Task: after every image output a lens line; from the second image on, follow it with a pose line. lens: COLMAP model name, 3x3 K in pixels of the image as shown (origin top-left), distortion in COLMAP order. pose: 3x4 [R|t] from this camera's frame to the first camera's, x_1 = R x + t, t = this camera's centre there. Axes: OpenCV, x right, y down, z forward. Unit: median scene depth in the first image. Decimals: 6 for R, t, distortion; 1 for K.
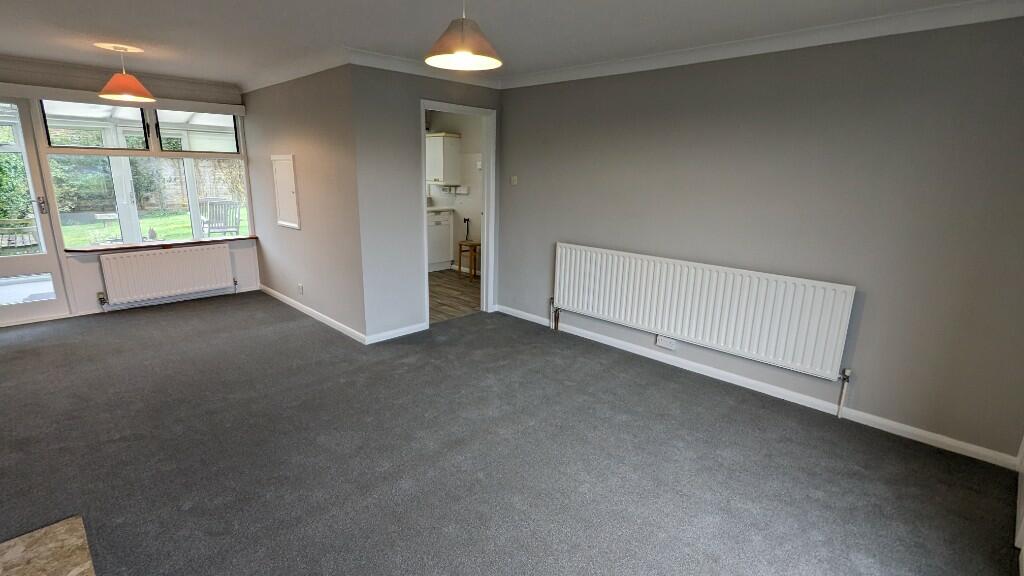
lens RADIAL K [[481.8, 0, 509.9], [0, 481.8, 286.8], [0, 0, 1]] dist [-0.001157, -0.000052]
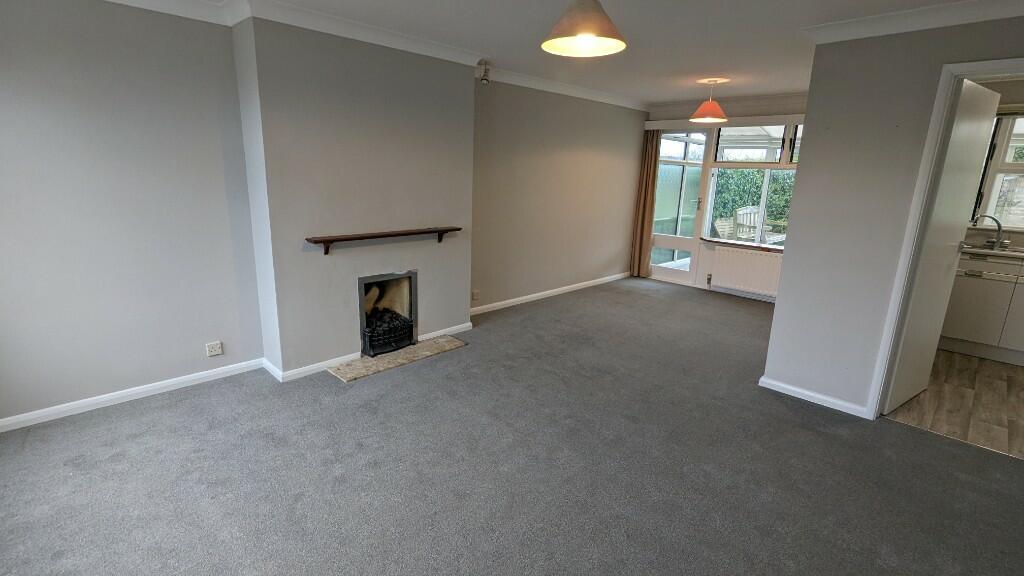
lens RADIAL K [[481.8, 0, 509.9], [0, 481.8, 286.8], [0, 0, 1]] dist [-0.001157, -0.000052]
pose [[-0.002878, 0.218256, -0.975887, 0.532328], [-0.264439, 0.940986, 0.211230, -0.112497], [0.964398, 0.258670, 0.055007, 0.546505]]
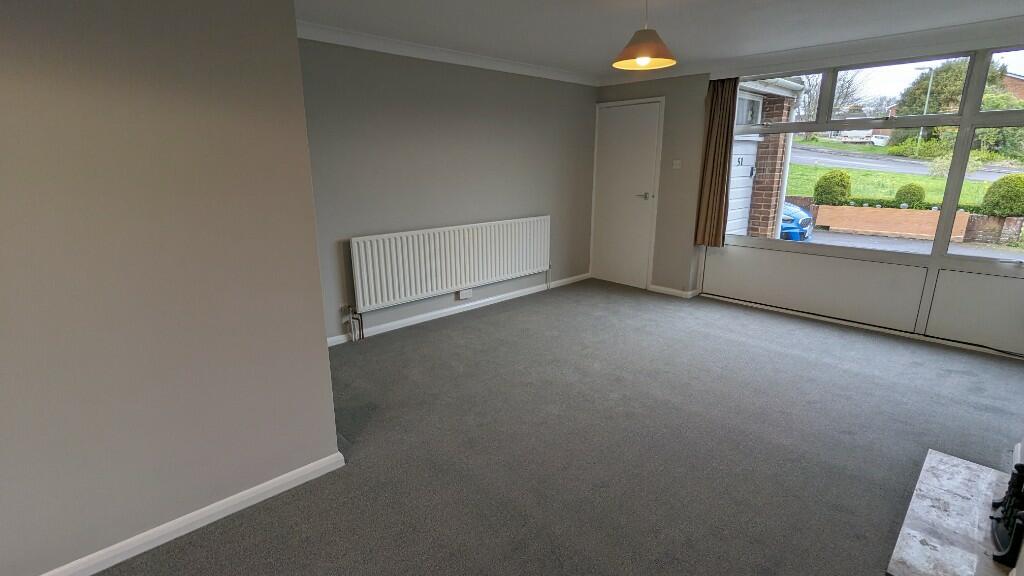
lens RADIAL K [[499.2, 0, 512.0], [0, 499.2, 288.0], [0, 0, 1]] dist [0.030329, 0.000059]
pose [[0.034152, -0.272685, 0.961497, -0.913722], [0.238674, 0.936447, 0.257103, -0.203572], [-0.970499, 0.220704, 0.097064, 0.775776]]
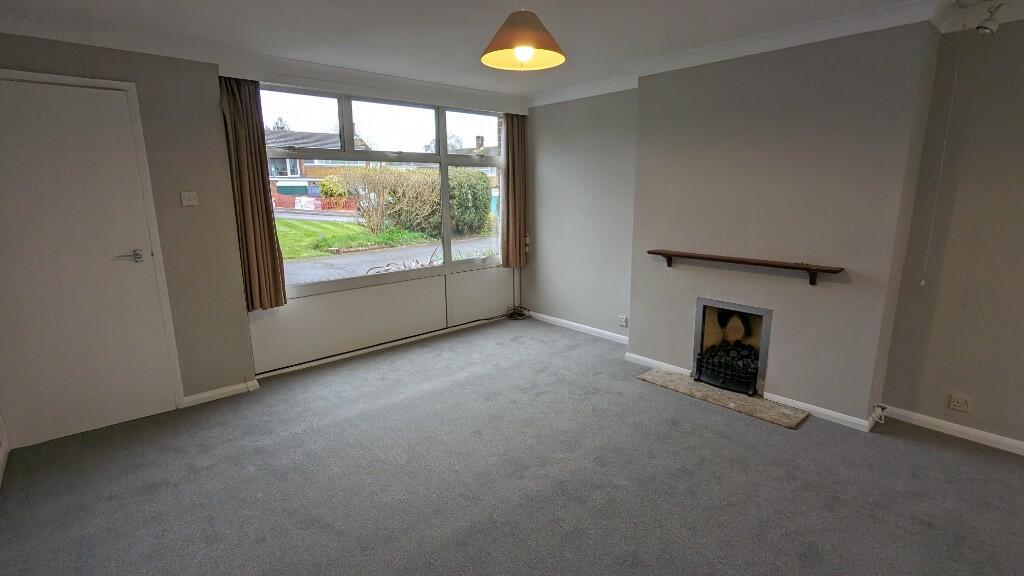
lens RADIAL K [[481.8, 0, 509.9], [0, 481.8, 286.8], [0, 0, 1]] dist [-0.001157, -0.000052]
pose [[-0.998094, -0.024657, 0.056566, -0.074915], [0.002131, 0.902375, 0.430946, -0.276717], [-0.061670, 0.430246, -0.900603, 1.169497]]
